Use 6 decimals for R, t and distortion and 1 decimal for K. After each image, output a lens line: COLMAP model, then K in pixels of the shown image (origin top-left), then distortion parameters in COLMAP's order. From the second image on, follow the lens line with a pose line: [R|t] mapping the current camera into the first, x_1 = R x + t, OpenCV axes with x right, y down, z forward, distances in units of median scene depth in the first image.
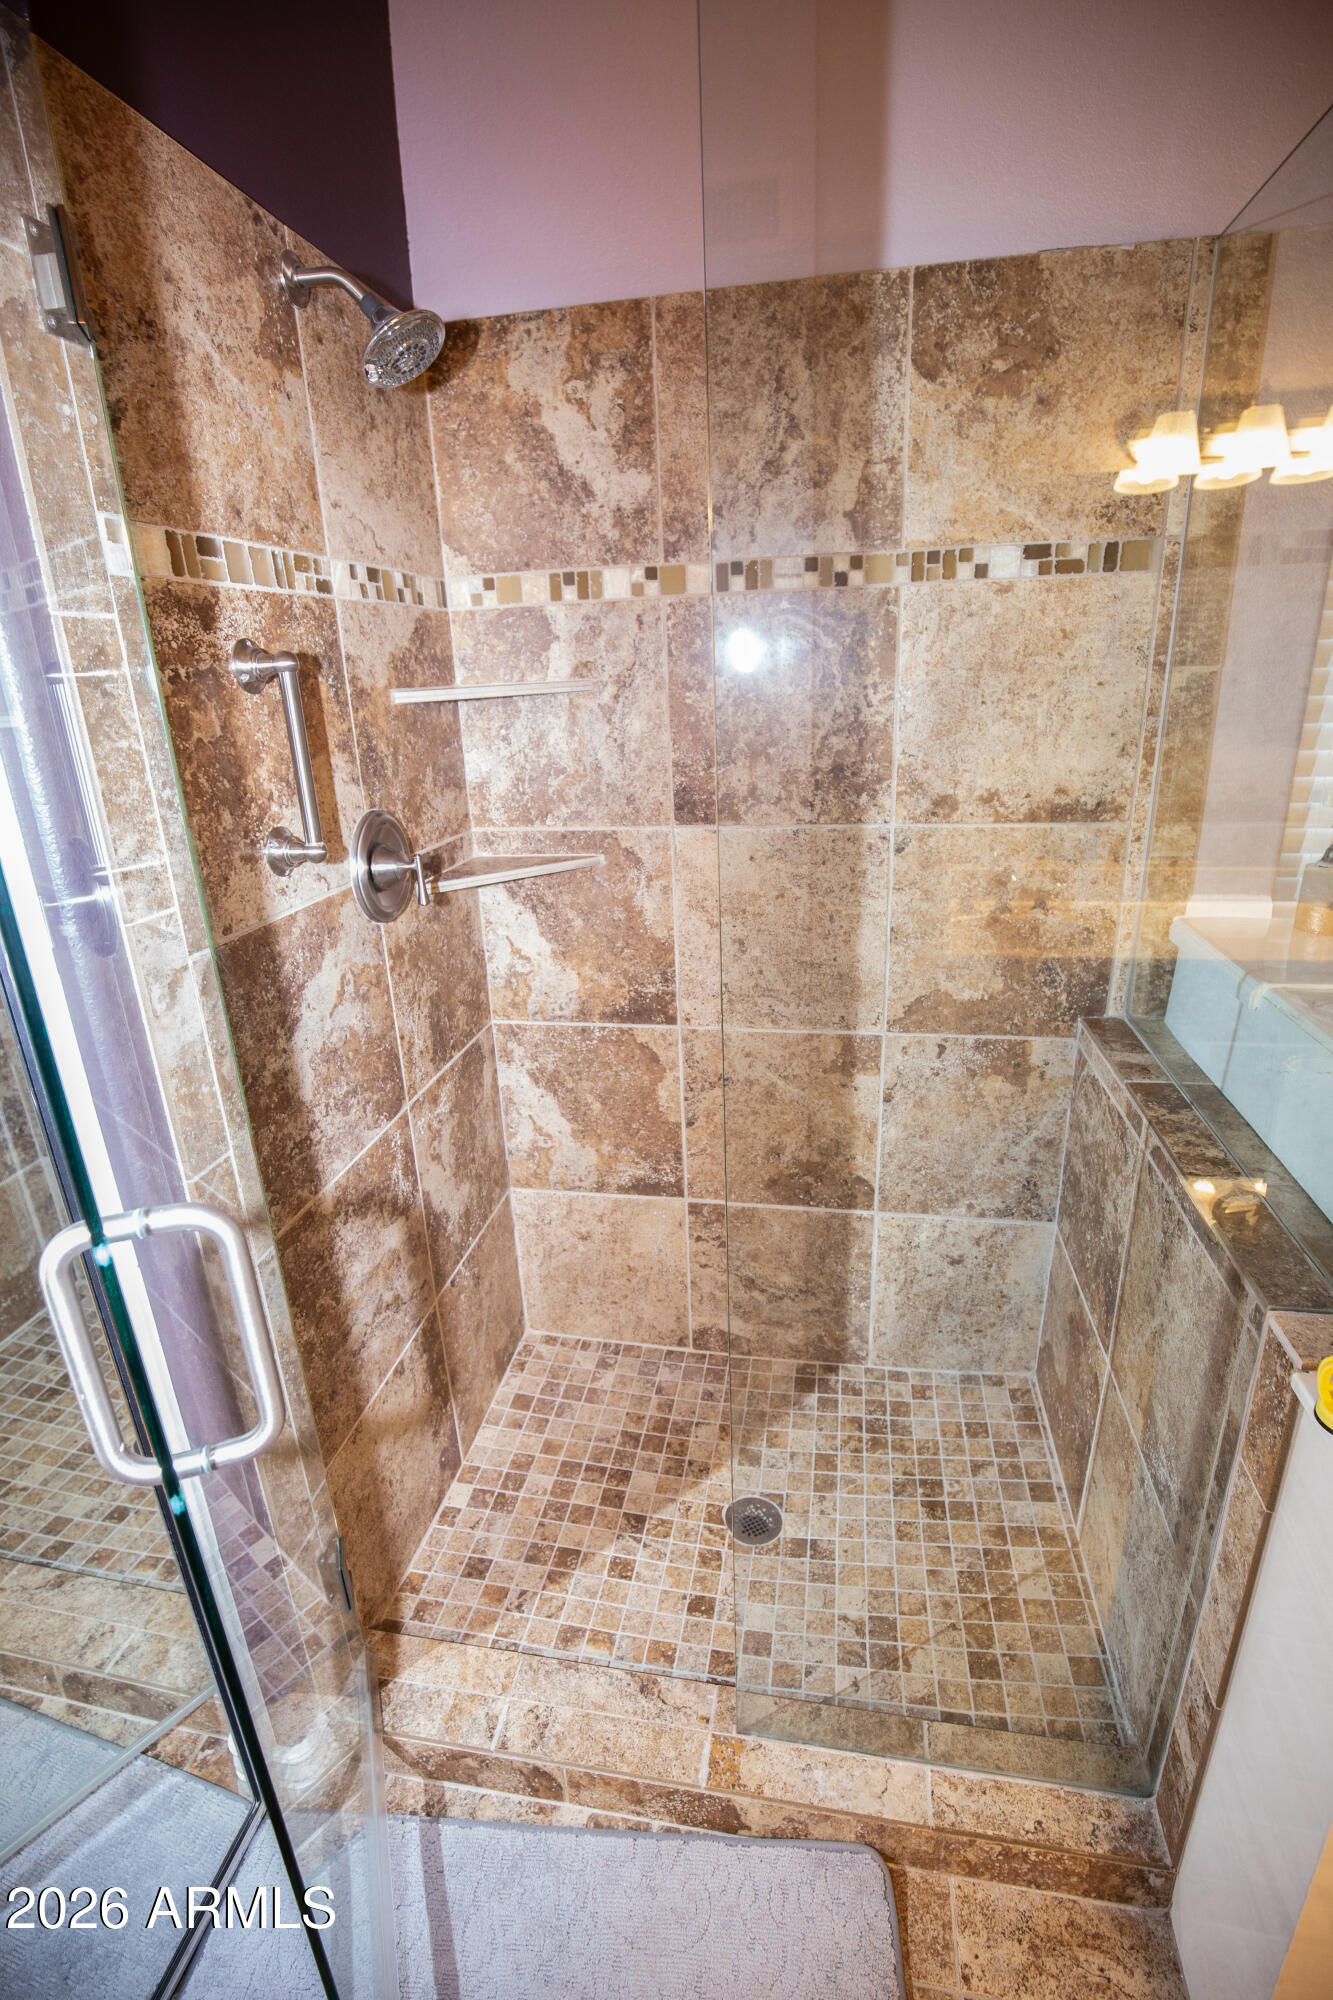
lens RADIAL K [[937.8, 0, 656.6], [0, 937.8, 1003.7], [0, 0, 1]] dist [-0.036770, 0.008042]
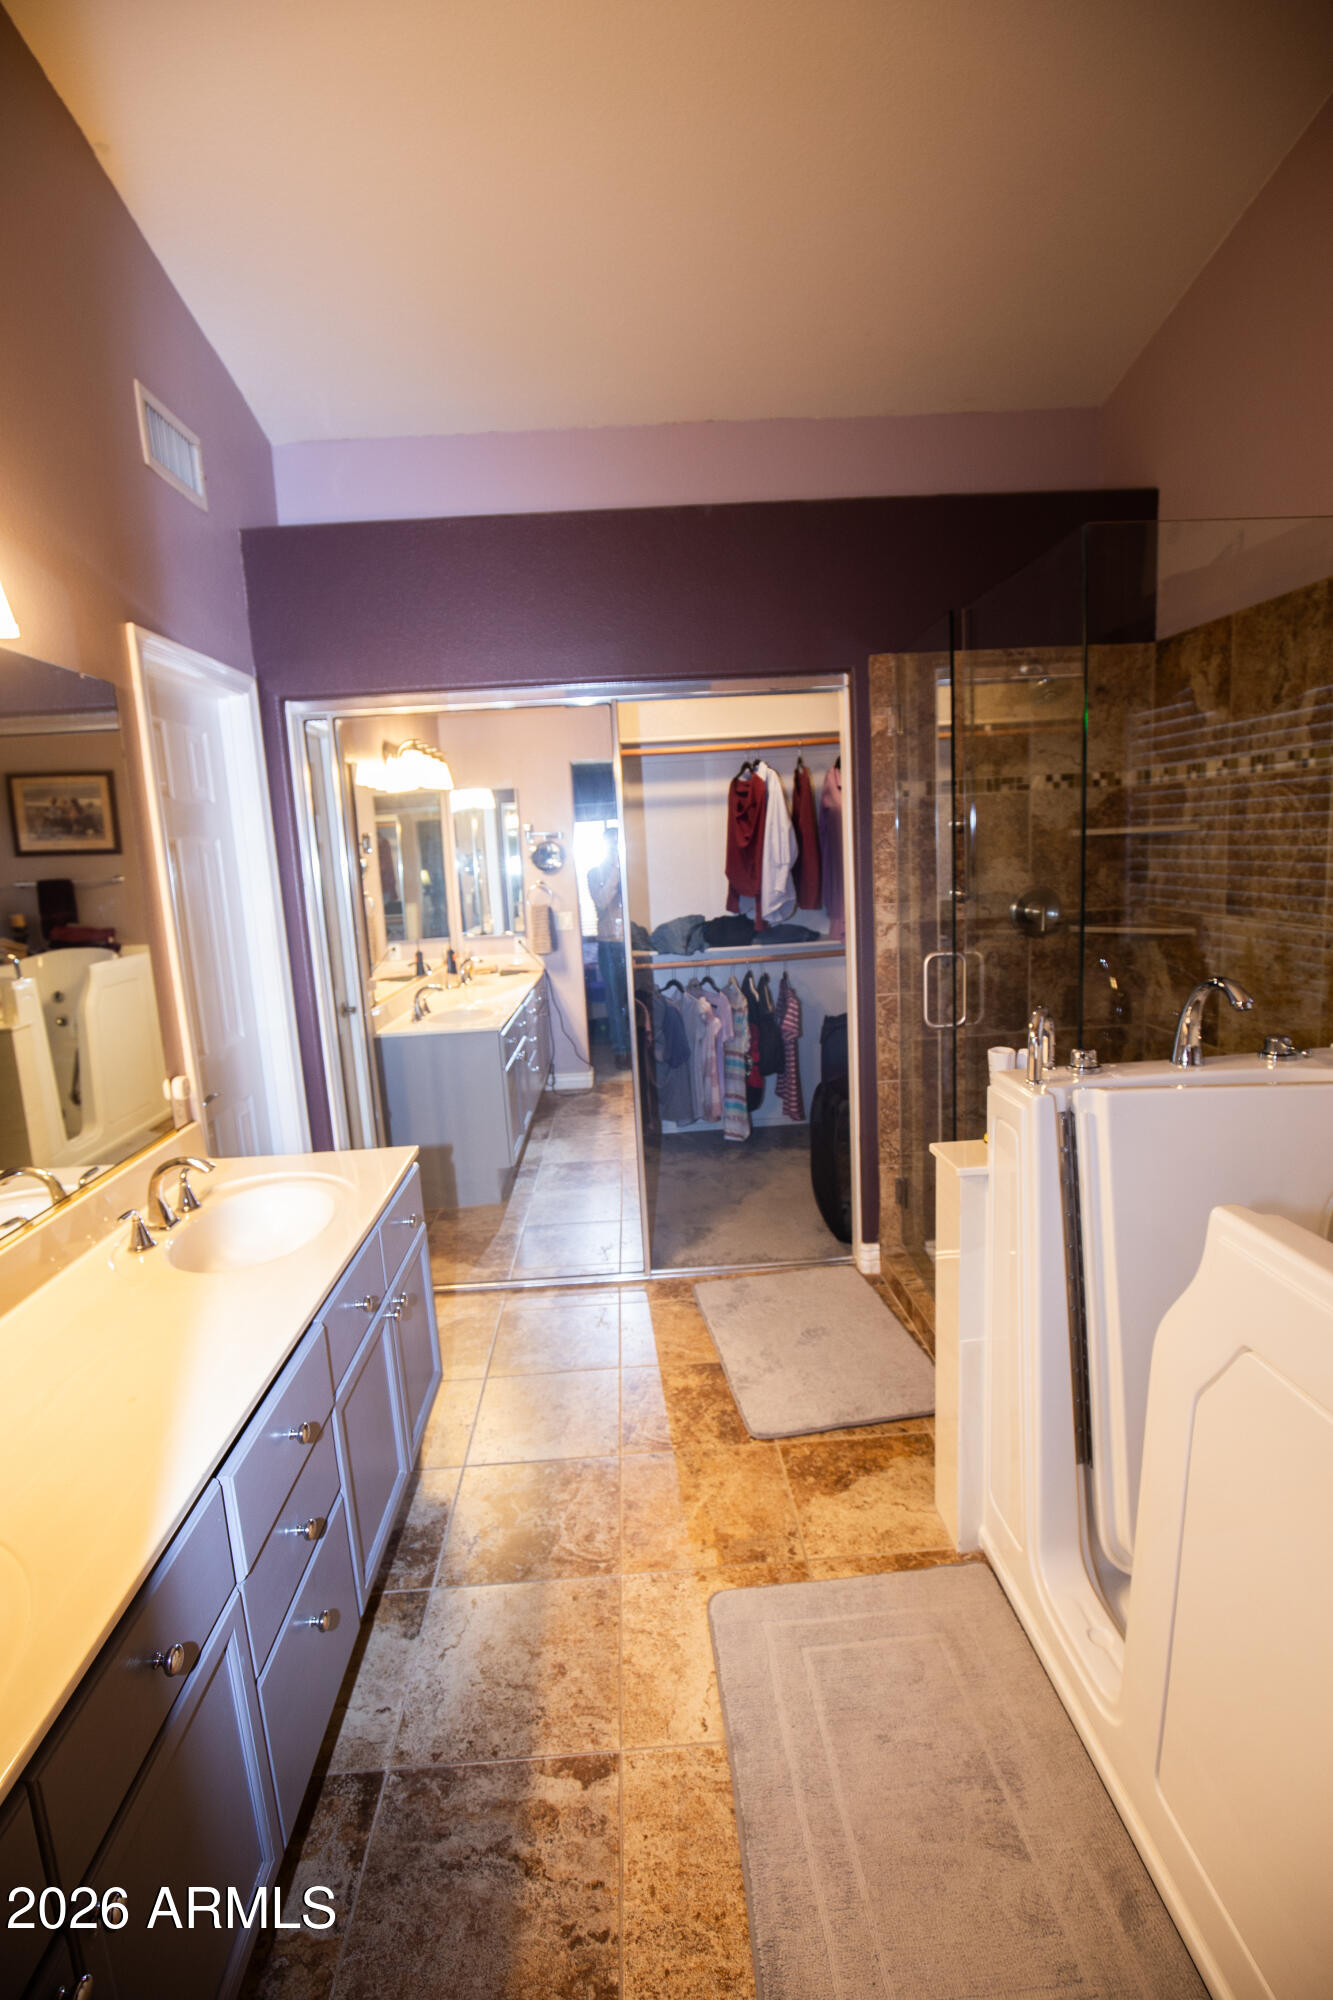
lens RADIAL K [[937.8, 0, 656.6], [0, 937.8, 1003.7], [0, 0, 1]] dist [-0.036770, 0.008042]
pose [[0.235856, 0.193487, -0.952331, 1.531464], [-0.282607, 0.951281, 0.123282, 0.033615], [0.929788, 0.240059, 0.279046, -0.329759]]
